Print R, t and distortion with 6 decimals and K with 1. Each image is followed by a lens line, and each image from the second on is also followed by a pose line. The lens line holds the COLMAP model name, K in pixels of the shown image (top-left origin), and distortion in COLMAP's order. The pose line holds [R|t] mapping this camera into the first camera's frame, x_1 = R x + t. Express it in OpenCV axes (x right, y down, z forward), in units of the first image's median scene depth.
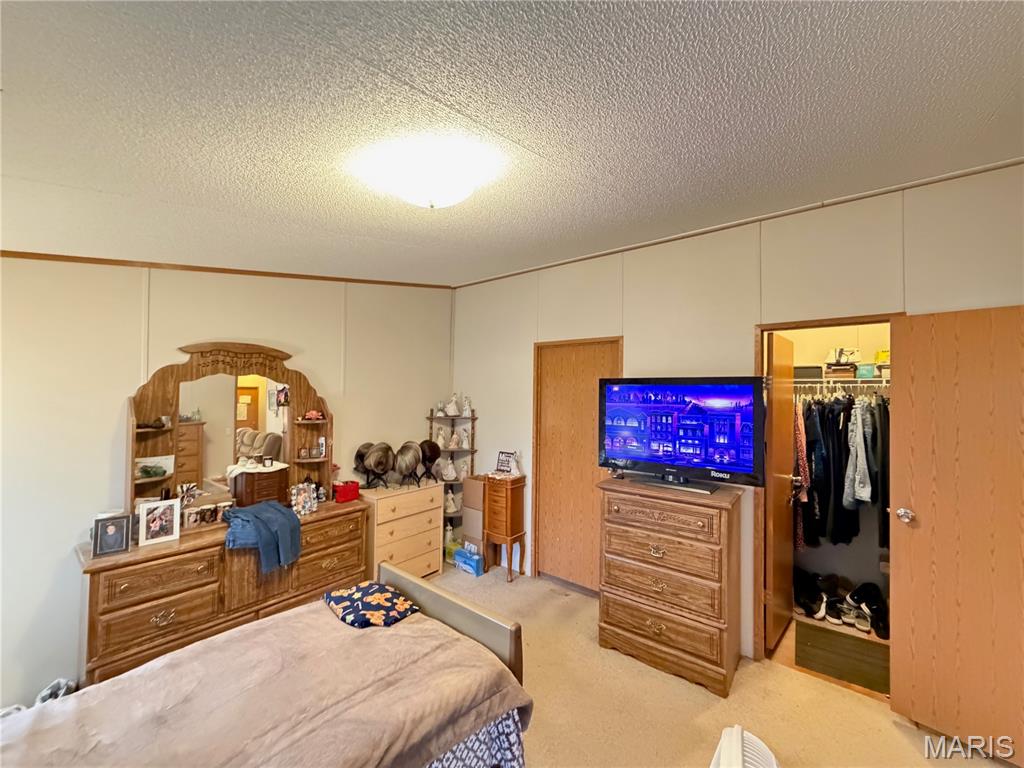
lens RADIAL K [[406.6, 0, 509.6], [0, 406.6, 384.4], [0, 0, 1]] dist [0.002287, 0.000417]
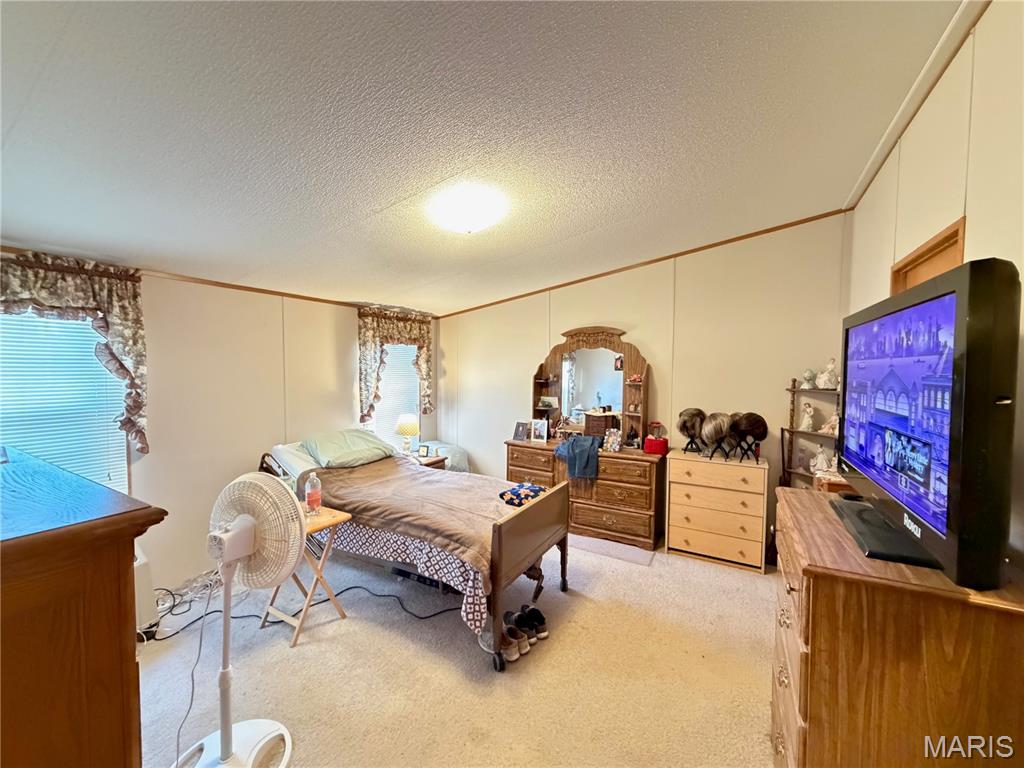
lens RADIAL K [[406.6, 0, 509.6], [0, 406.6, 384.4], [0, 0, 1]] dist [0.002287, 0.000417]
pose [[0.156017, 0.028677, -0.987338, 0.759317], [0.015288, 0.999389, 0.031442, 0.056456], [0.987636, -0.020000, 0.155484, 0.484628]]
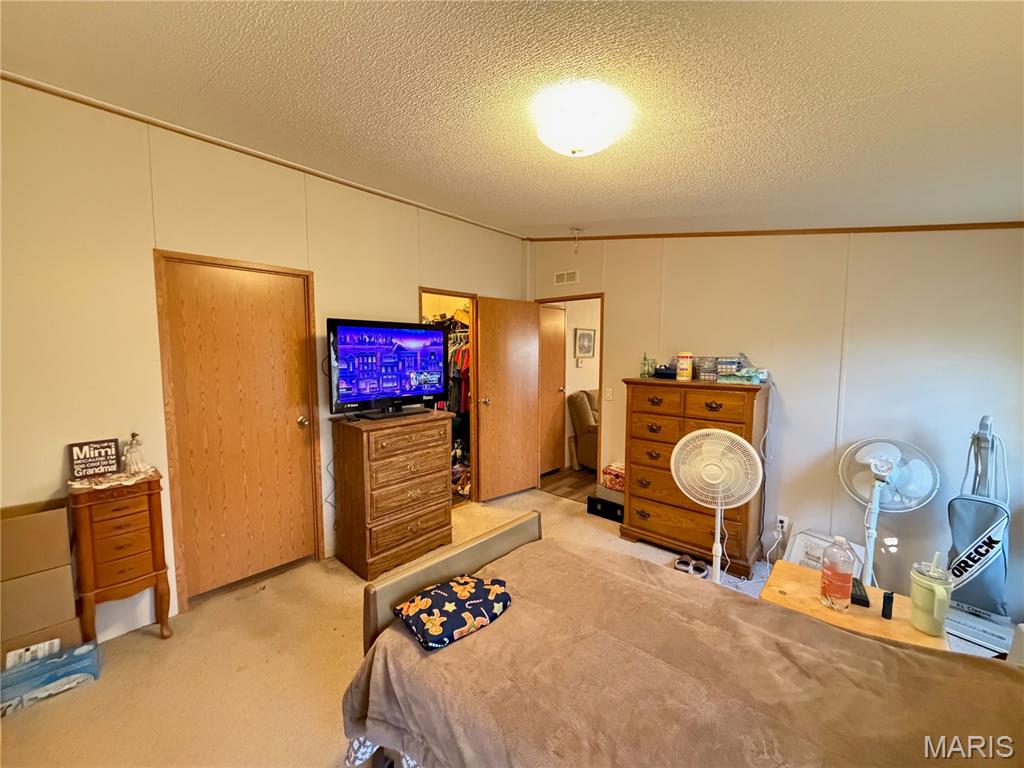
lens RADIAL K [[406.6, 0, 509.6], [0, 406.6, 384.4], [0, 0, 1]] dist [0.002287, 0.000417]
pose [[0.062922, -0.101162, 0.992878, -0.711521], [-0.020874, 0.994498, 0.102650, 0.034024], [-0.997800, -0.027184, 0.060464, 0.587059]]
